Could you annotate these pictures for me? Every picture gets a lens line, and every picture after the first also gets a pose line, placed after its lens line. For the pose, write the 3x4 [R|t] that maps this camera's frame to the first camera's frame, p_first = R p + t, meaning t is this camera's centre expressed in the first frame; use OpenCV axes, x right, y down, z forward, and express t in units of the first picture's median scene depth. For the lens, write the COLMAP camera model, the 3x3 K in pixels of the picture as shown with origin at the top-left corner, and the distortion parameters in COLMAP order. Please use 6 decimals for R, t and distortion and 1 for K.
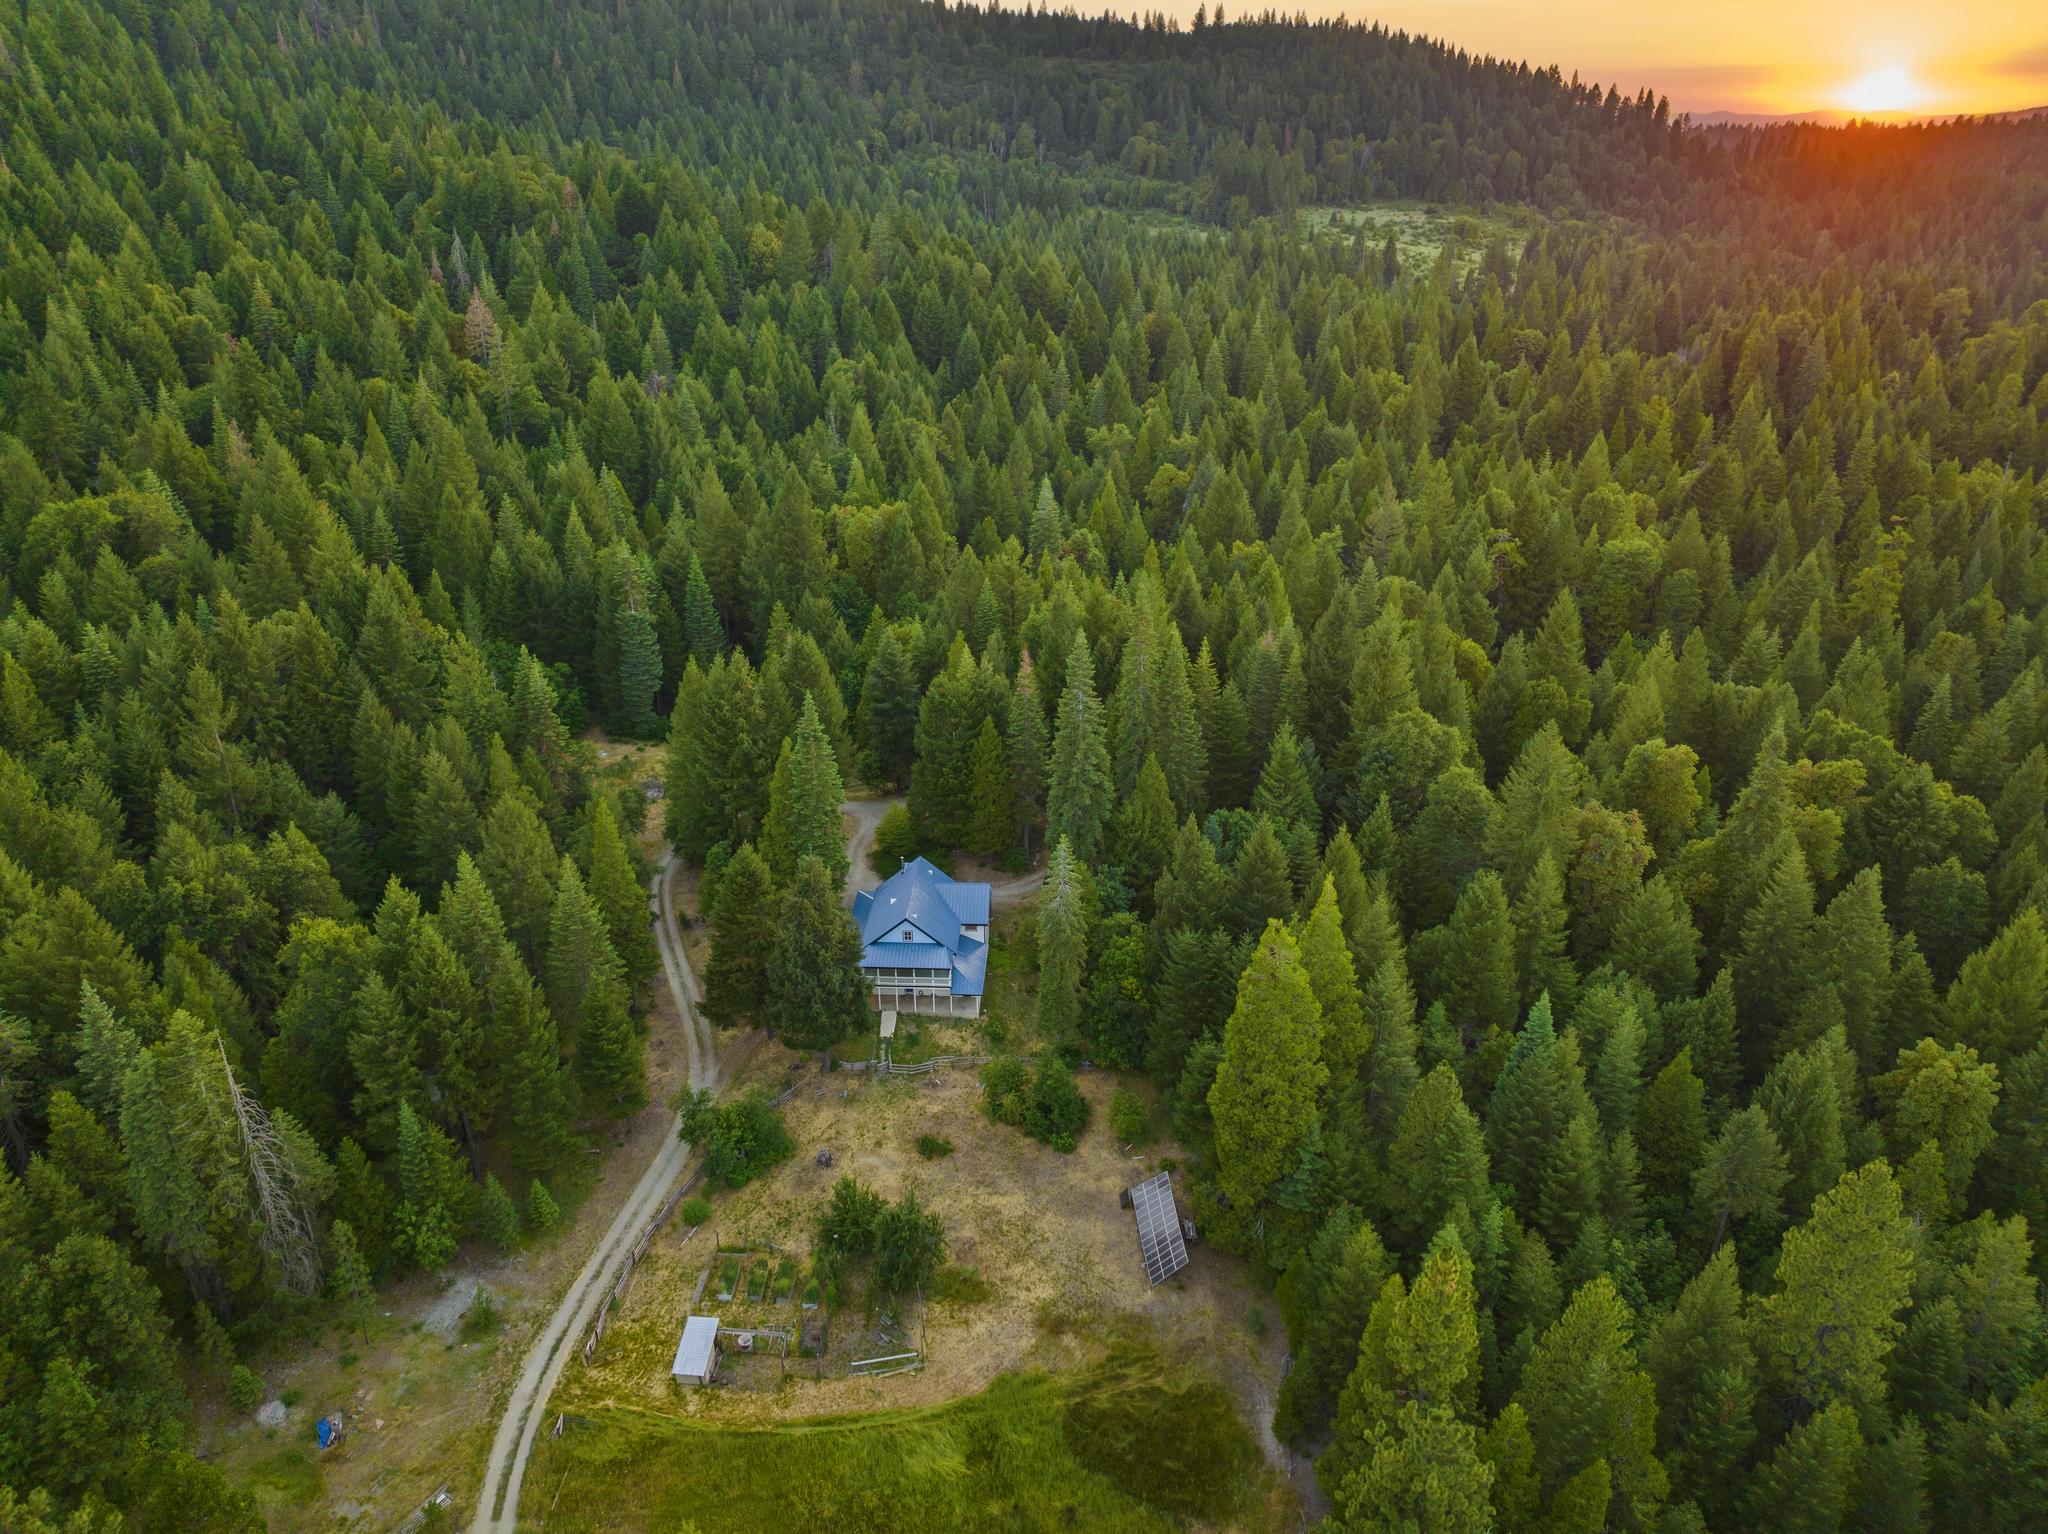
lens RADIAL K [[1433.1, 0, 1023.3], [0, 1433.1, 756.0], [0, 0, 1]] dist [-0.007647, -0.004322]
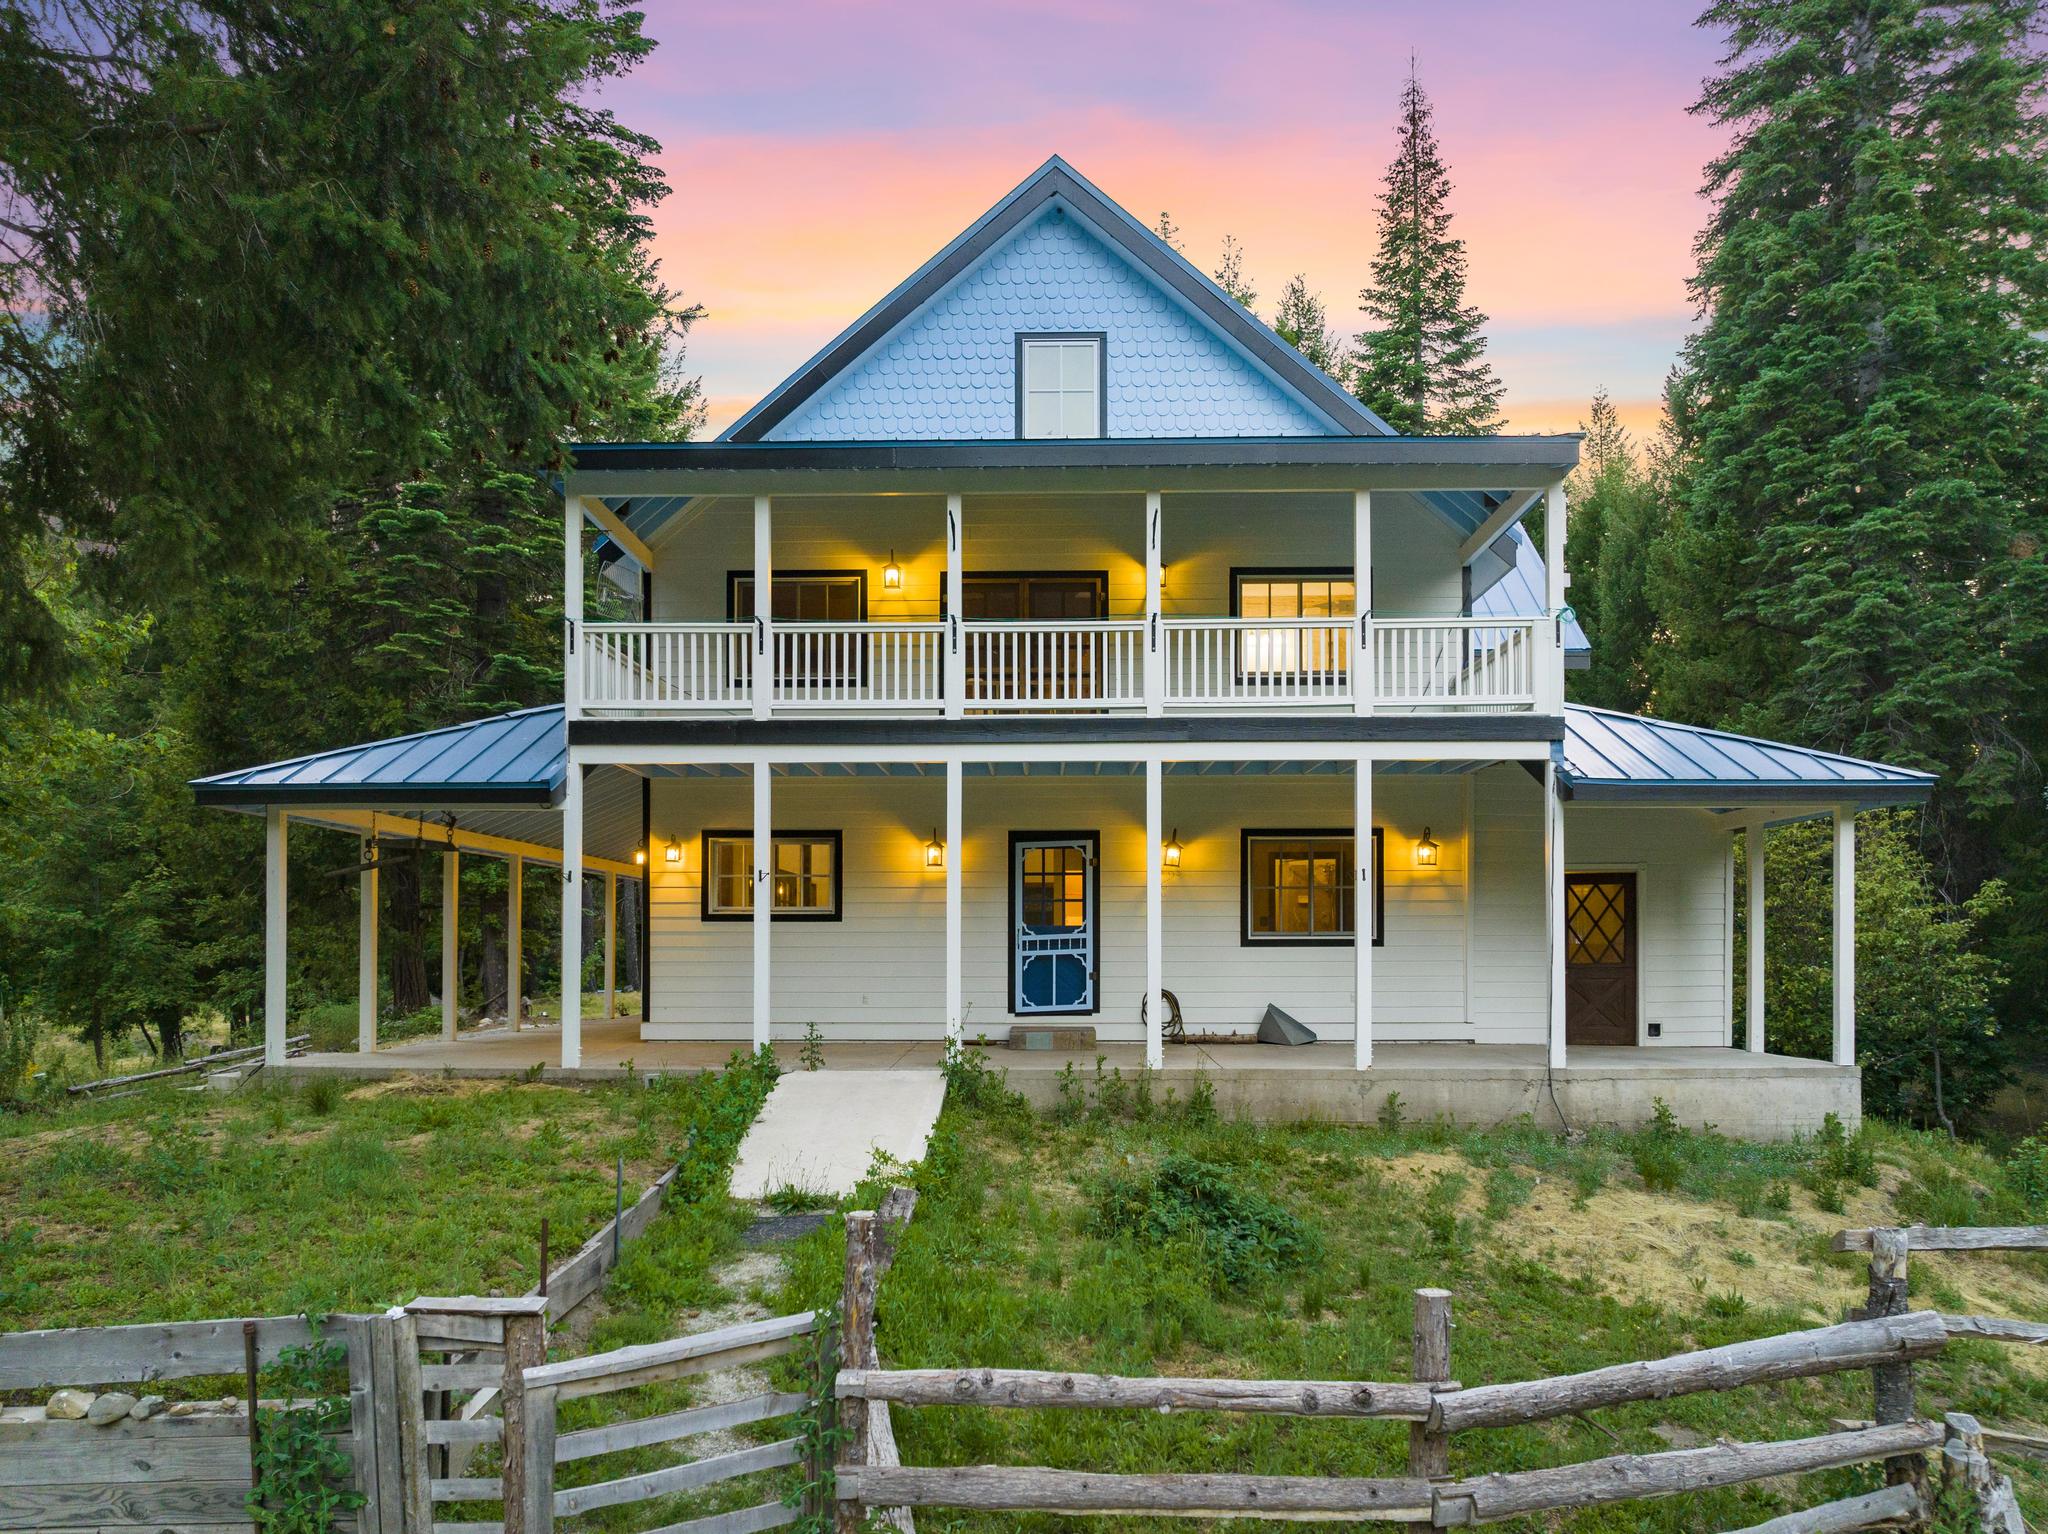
lens RADIAL K [[1509.7, 0, 1028.1], [0, 1509.7, 928.4], [0, 0, 1]] dist [-0.025660, -0.001360]
pose [[0.999706, 0.001196, 0.024222, -0.111173], [0.008940, 0.910275, -0.413907, 0.271944], [-0.022544, 0.414002, 0.909997, 1.181350]]
